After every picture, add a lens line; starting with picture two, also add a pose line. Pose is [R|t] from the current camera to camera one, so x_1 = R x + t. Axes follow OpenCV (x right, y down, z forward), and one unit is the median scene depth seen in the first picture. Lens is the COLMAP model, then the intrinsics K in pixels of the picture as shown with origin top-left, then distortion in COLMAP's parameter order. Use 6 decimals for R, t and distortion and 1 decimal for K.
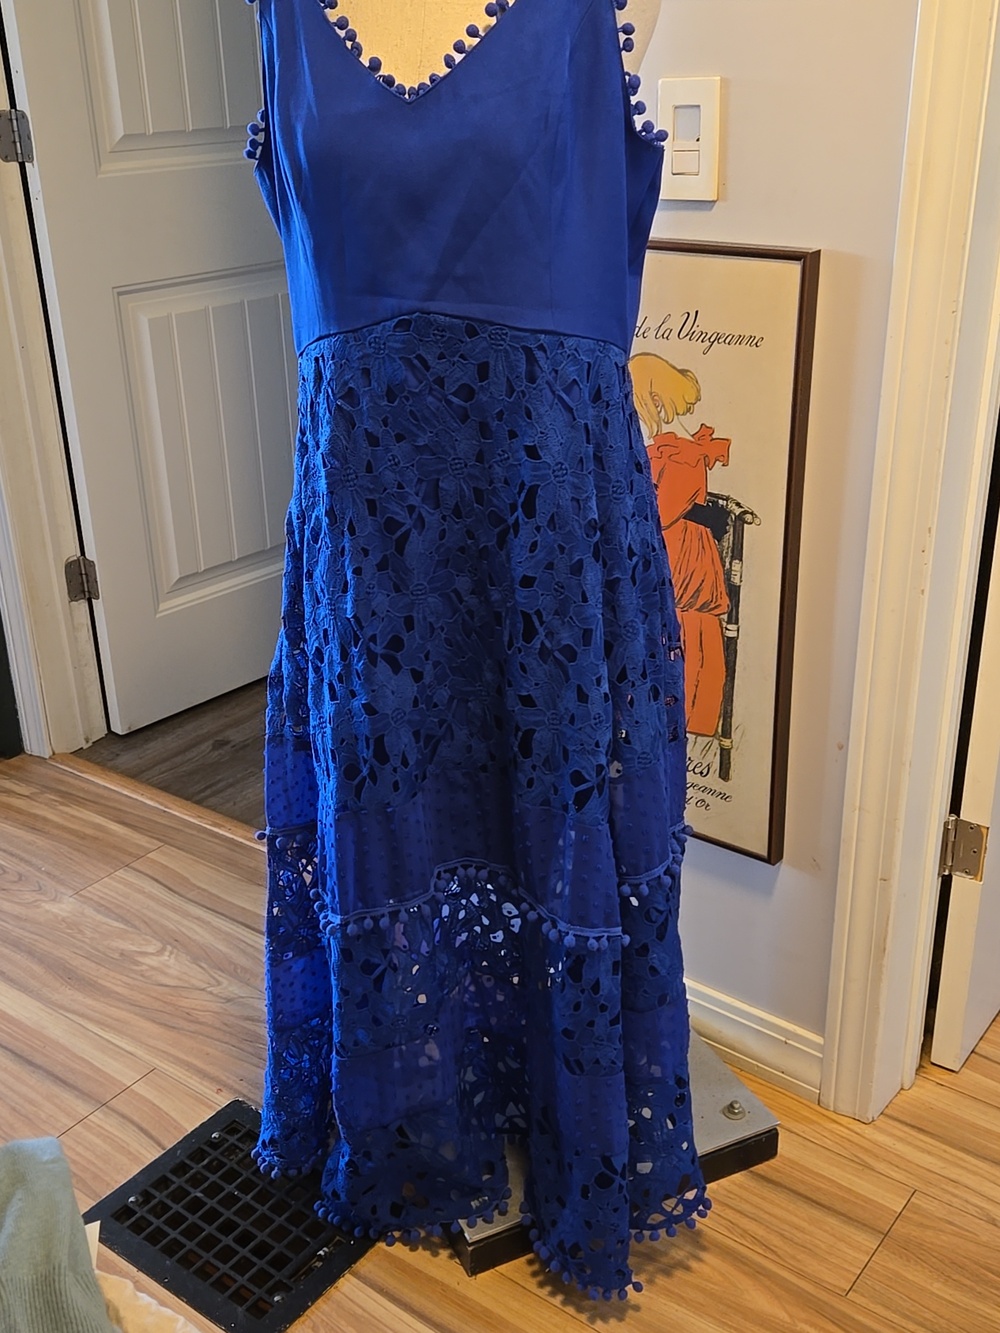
lens RADIAL K [[1396.8, 0, 491.4], [0, 1396.8, 668.9], [0, 0, 1]] dist [0.052740, 0.000000]
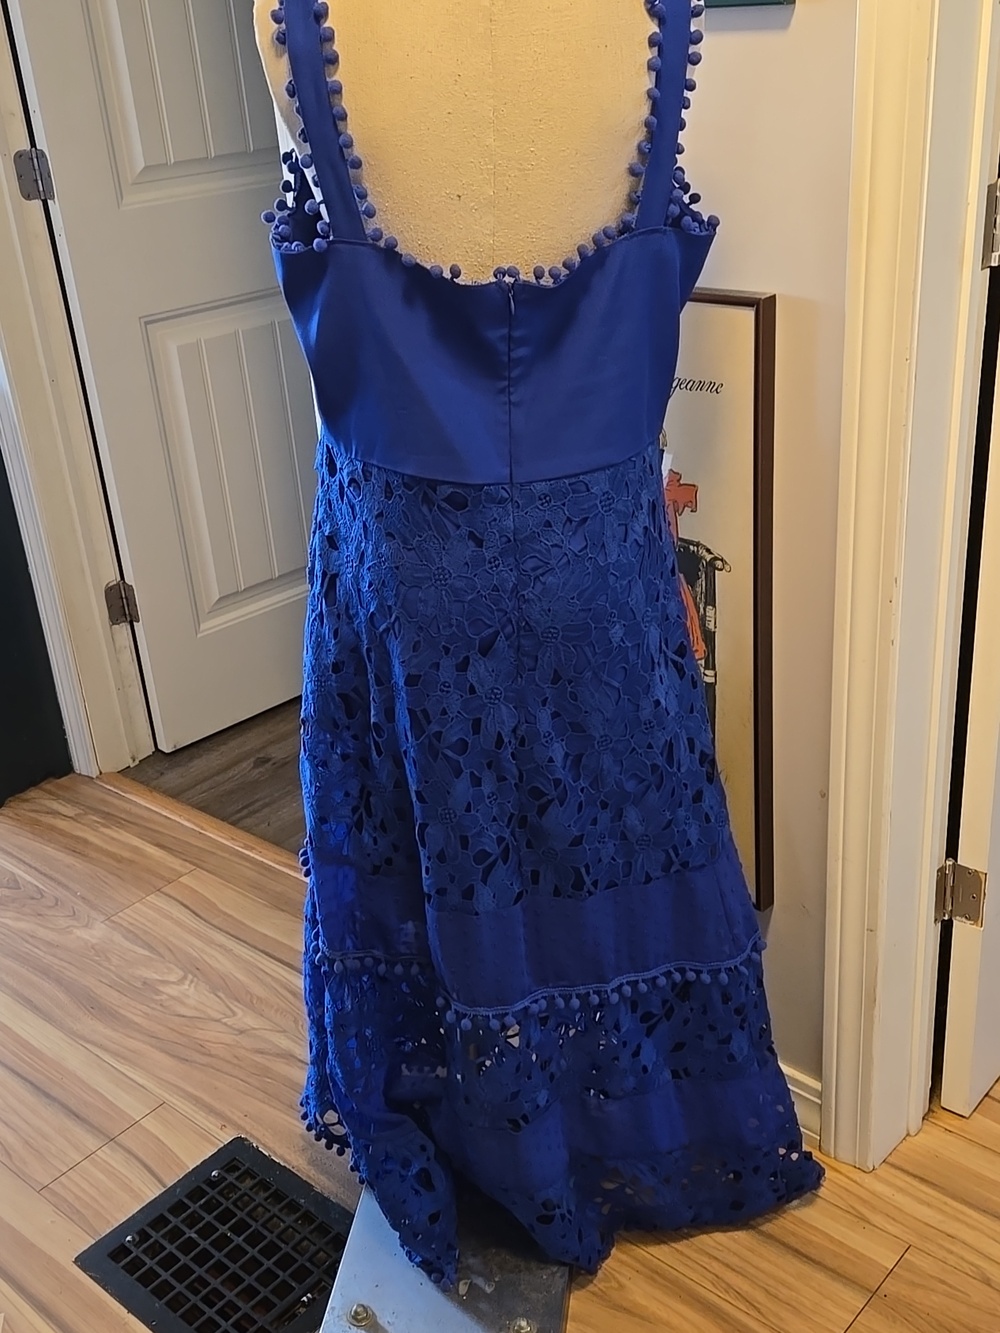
lens RADIAL K [[1396.8, 0, 501.8], [0, 1396.8, 666.1], [0, 0, 1]] dist [0.052740, 0.000000]
pose [[0.996310, -0.014415, -0.084608, 0.092932], [0.016414, 0.999601, 0.022976, -0.050281], [0.084243, -0.024280, 0.996149, 0.010856]]
